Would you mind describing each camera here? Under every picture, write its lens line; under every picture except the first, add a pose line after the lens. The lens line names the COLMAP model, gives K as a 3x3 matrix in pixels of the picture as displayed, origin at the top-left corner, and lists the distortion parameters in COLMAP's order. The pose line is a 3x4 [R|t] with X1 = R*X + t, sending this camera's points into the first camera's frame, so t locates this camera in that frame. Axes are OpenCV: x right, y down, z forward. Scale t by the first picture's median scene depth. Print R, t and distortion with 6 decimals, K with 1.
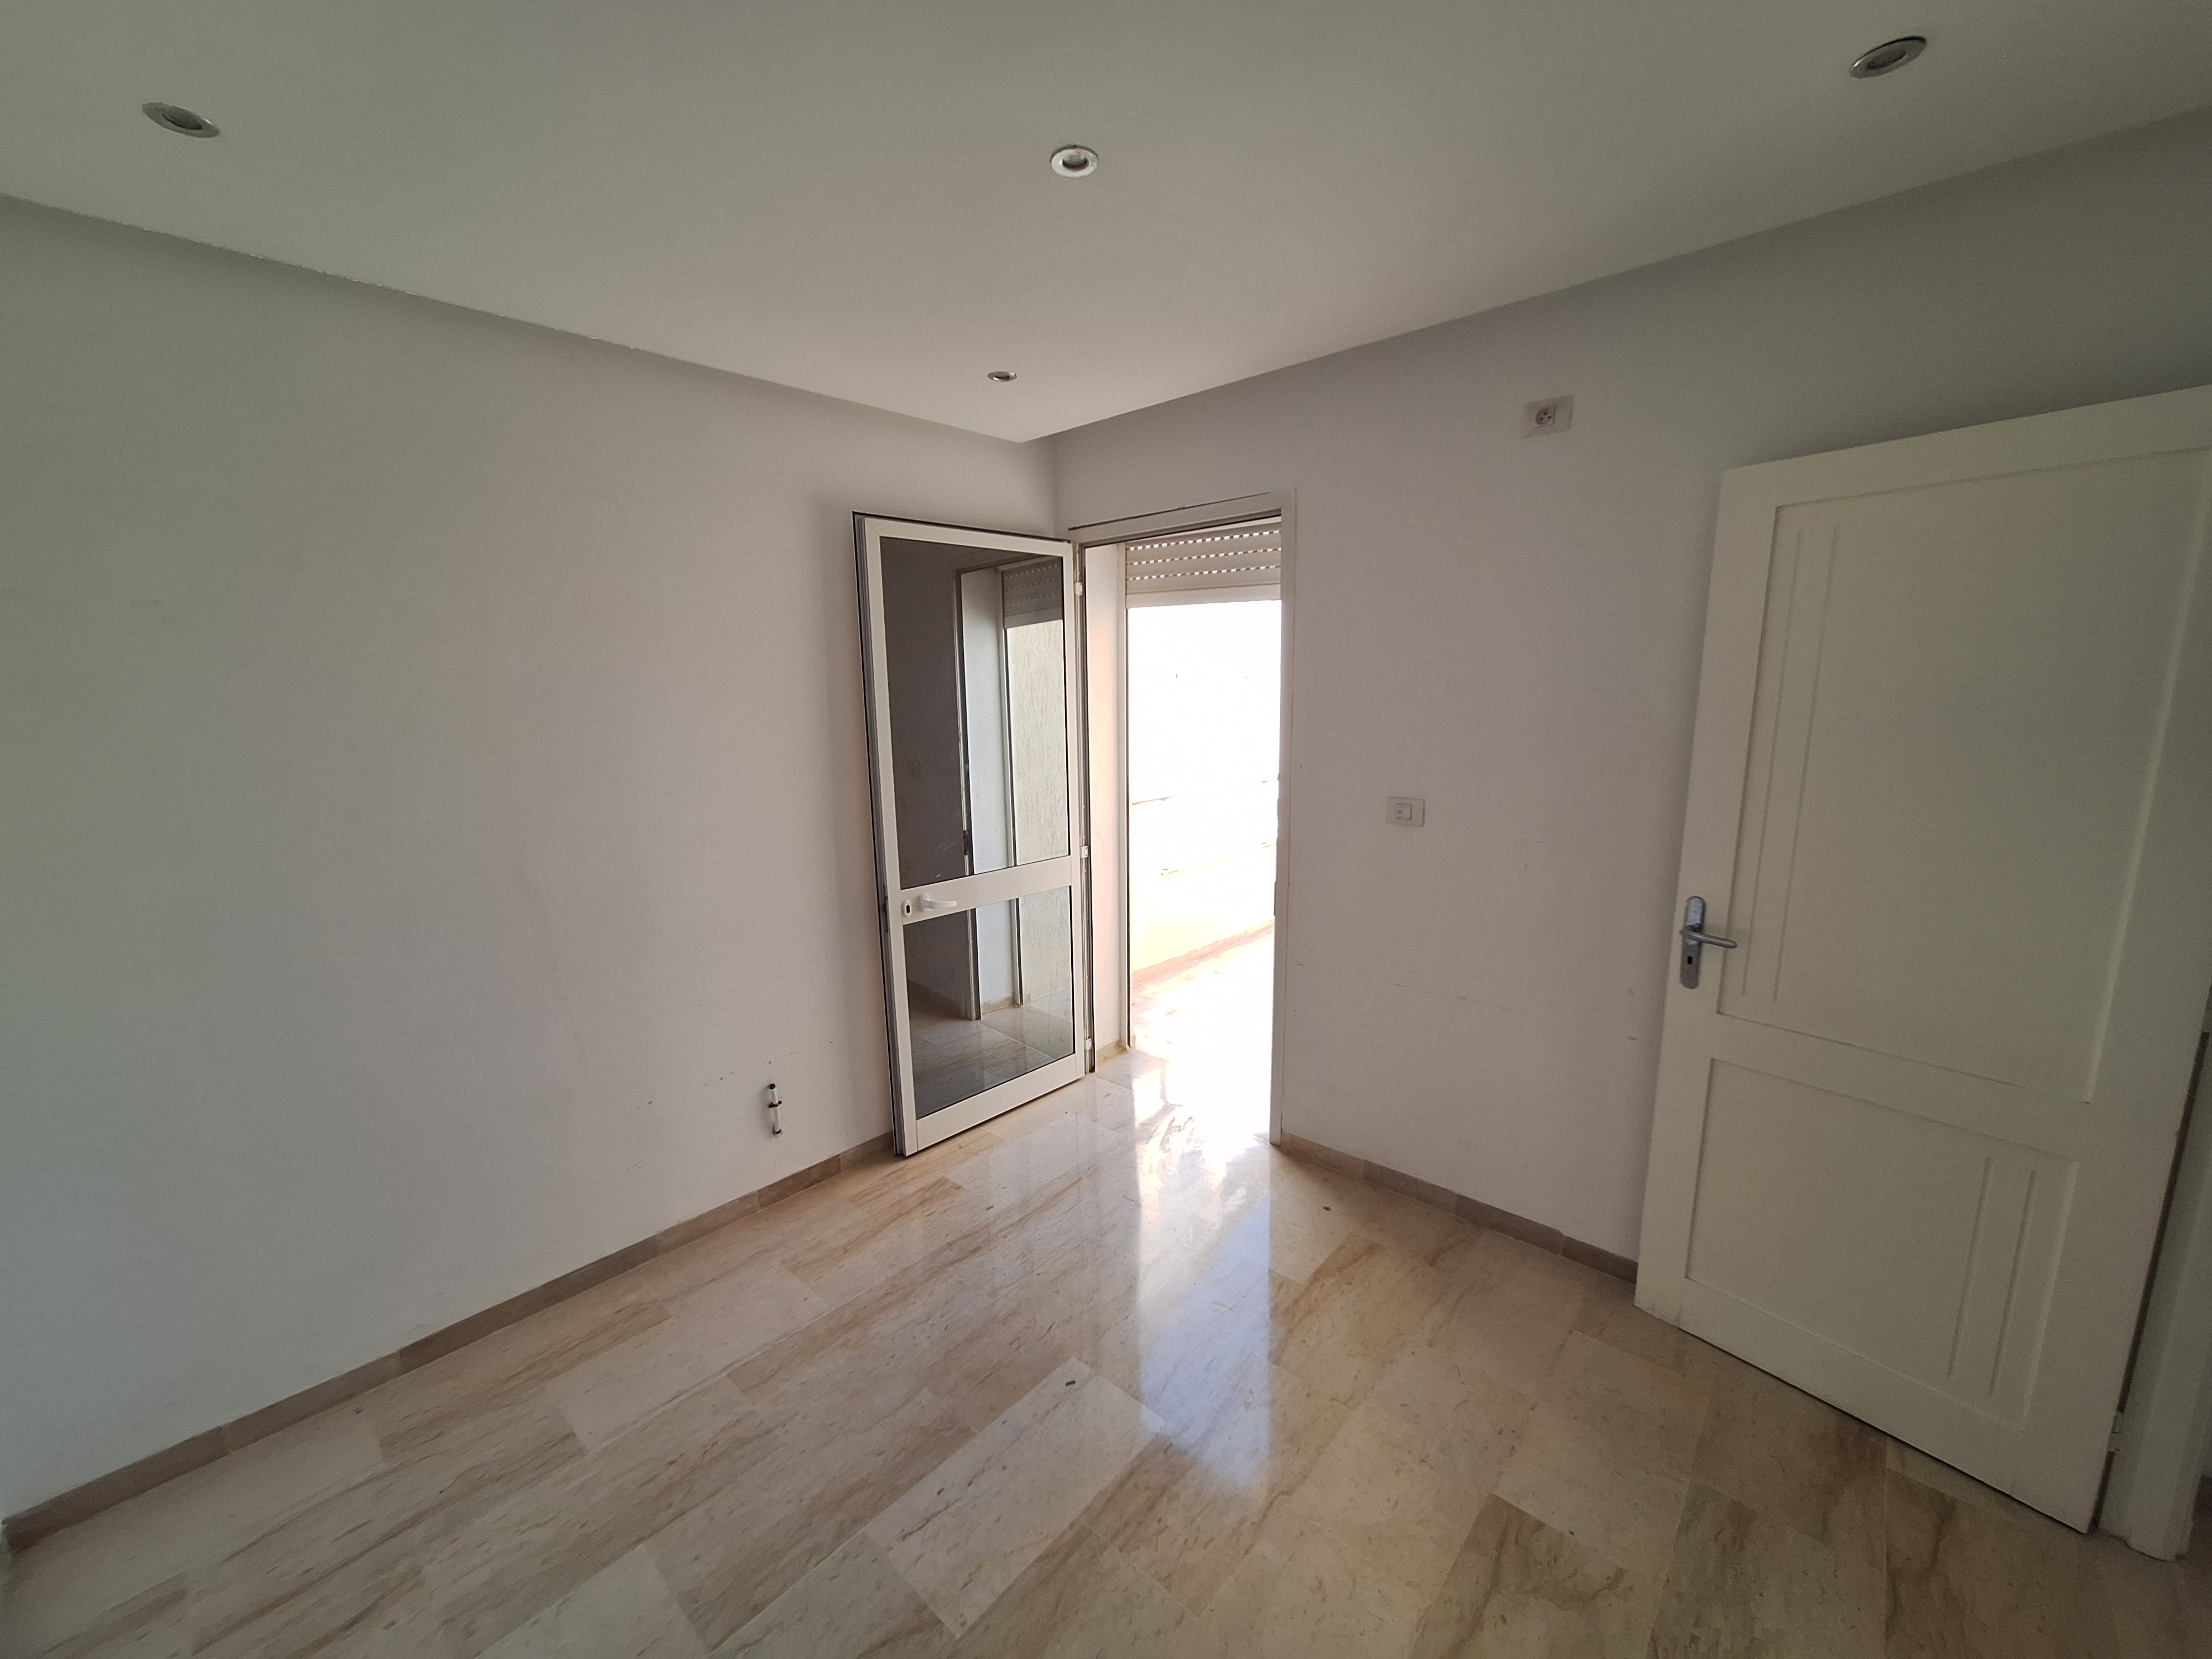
lens RADIAL K [[879.3, 0, 1098.9], [0, 879.3, 845.4], [0, 0, 1]] dist [-0.008490, 0.001543]
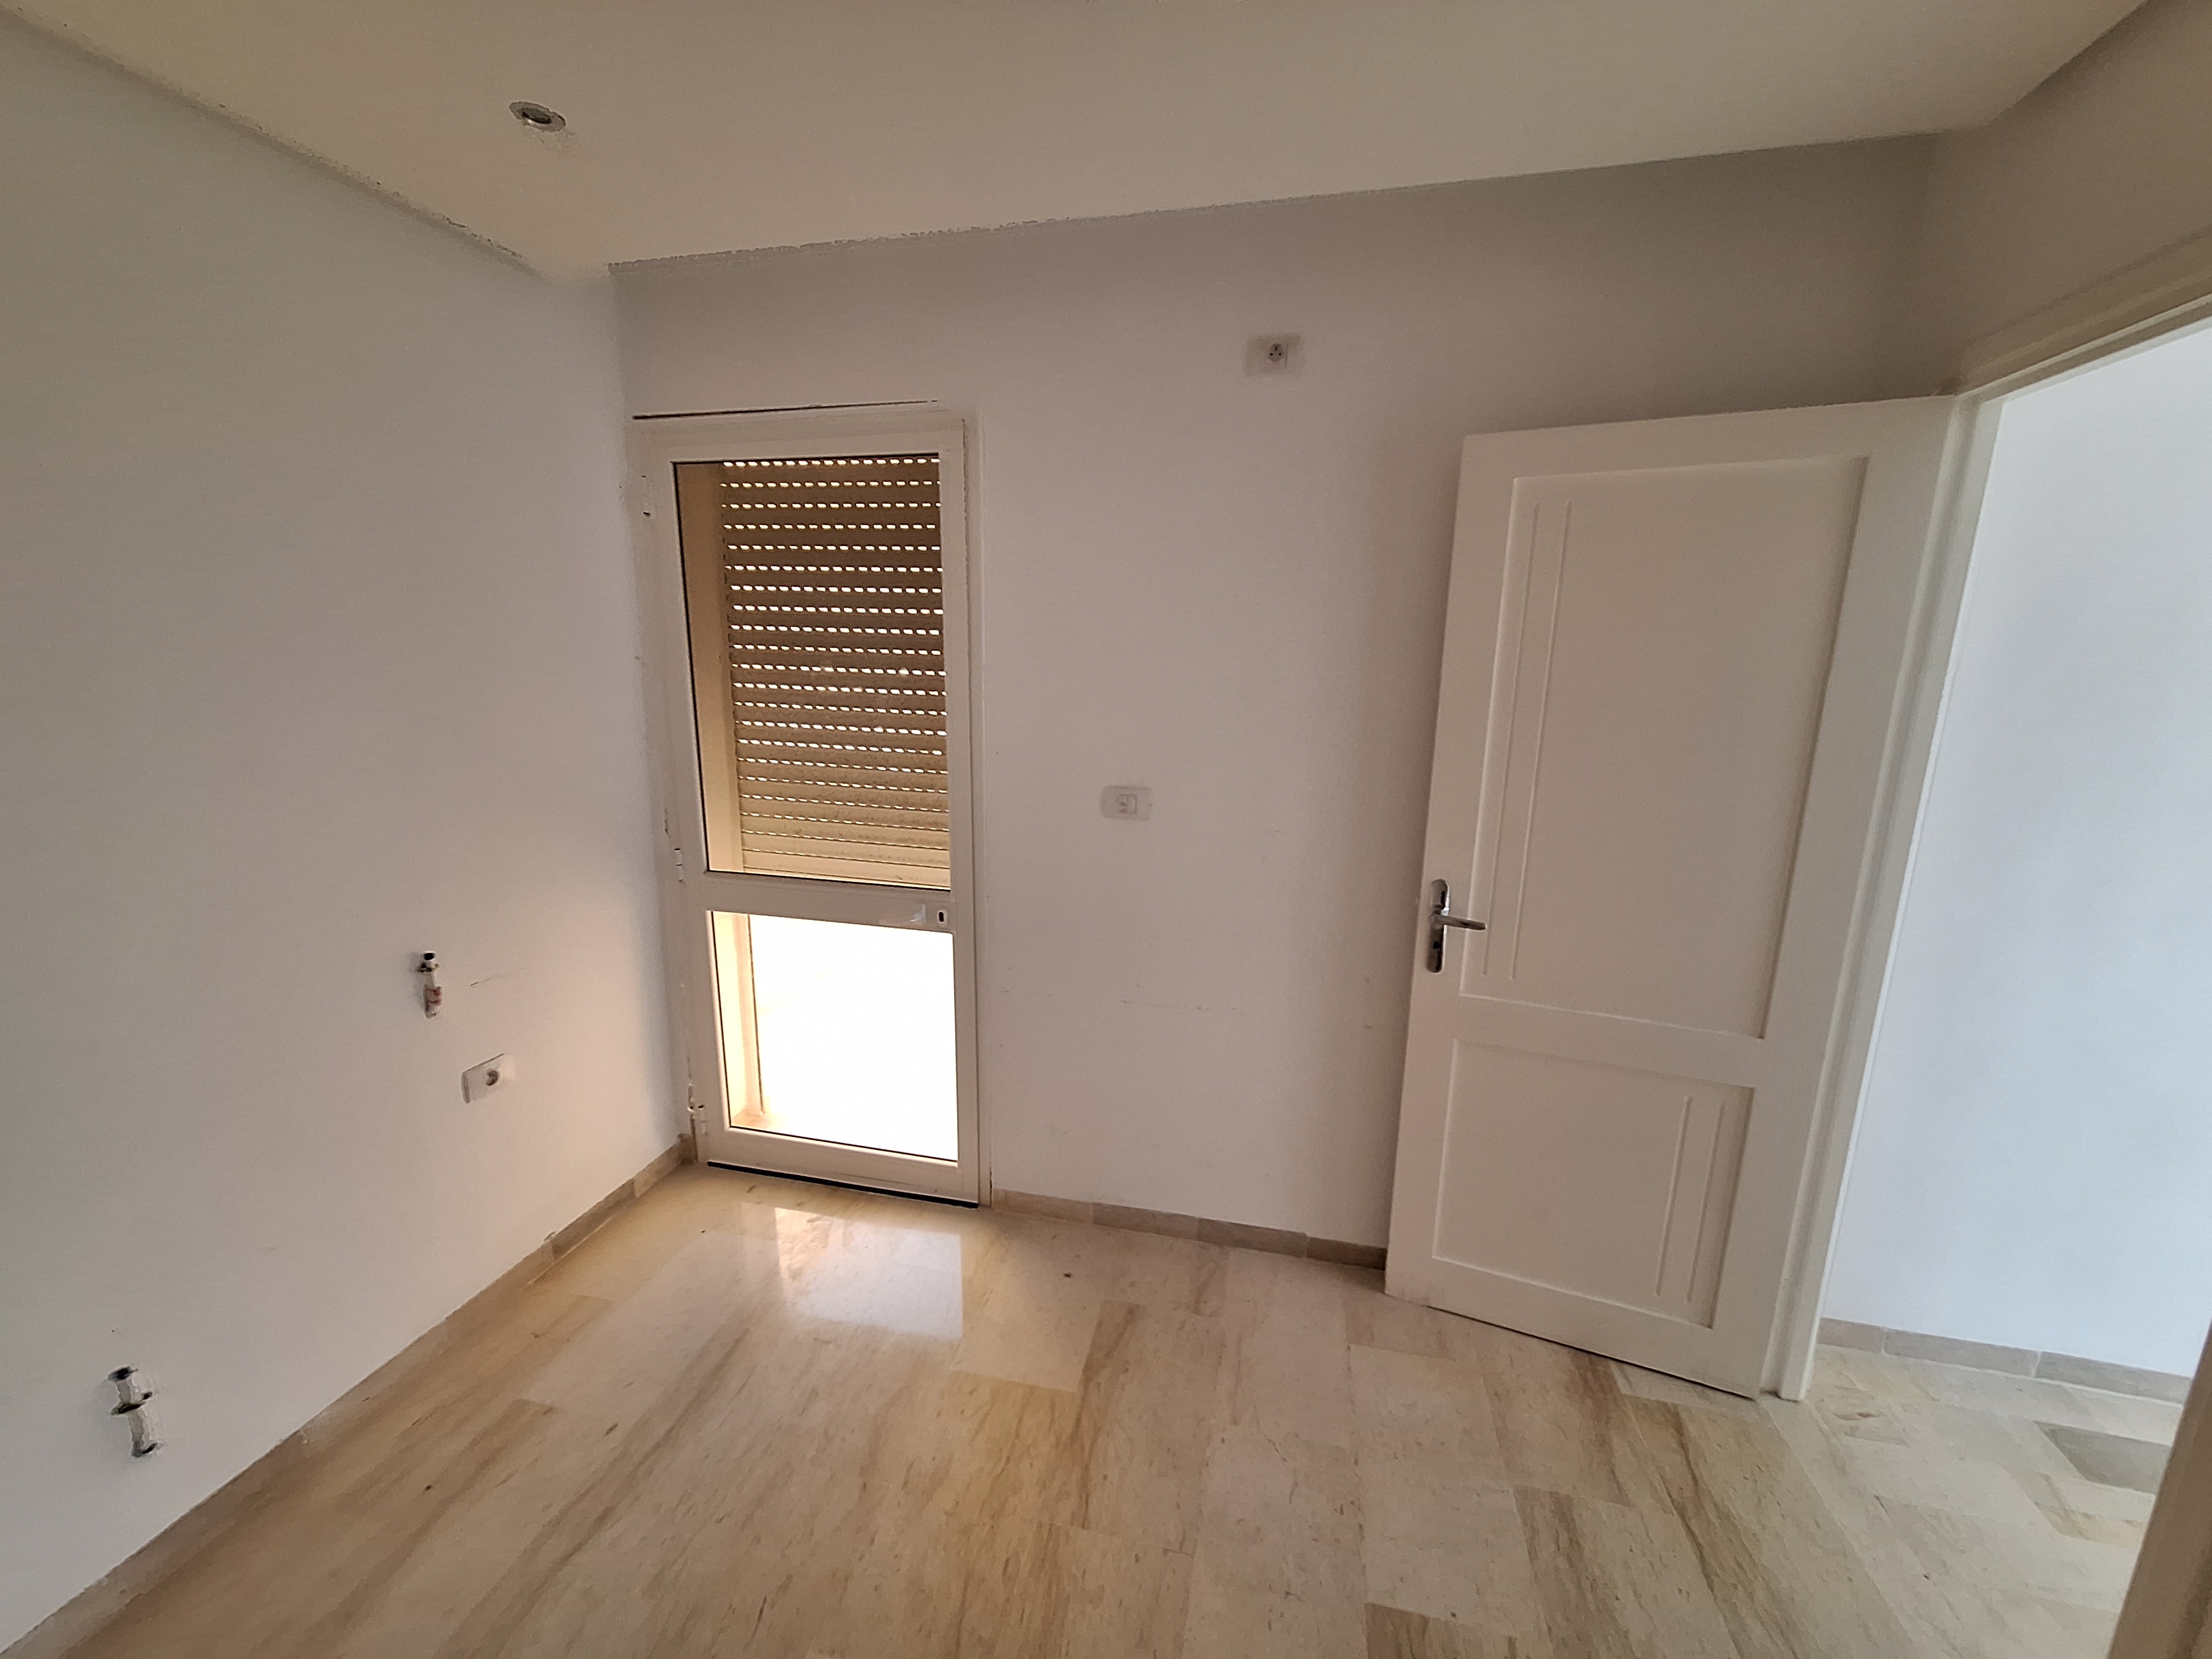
lens RADIAL K [[879.3, 0, 1115.2], [0, 879.3, 847.1], [0, 0, 1]] dist [-0.008490, 0.001543]
pose [[0.873124, -0.073583, 0.481914, -0.094682], [0.062846, 0.997284, 0.038412, -0.034388], [-0.483431, -0.003252, 0.875376, 0.286545]]
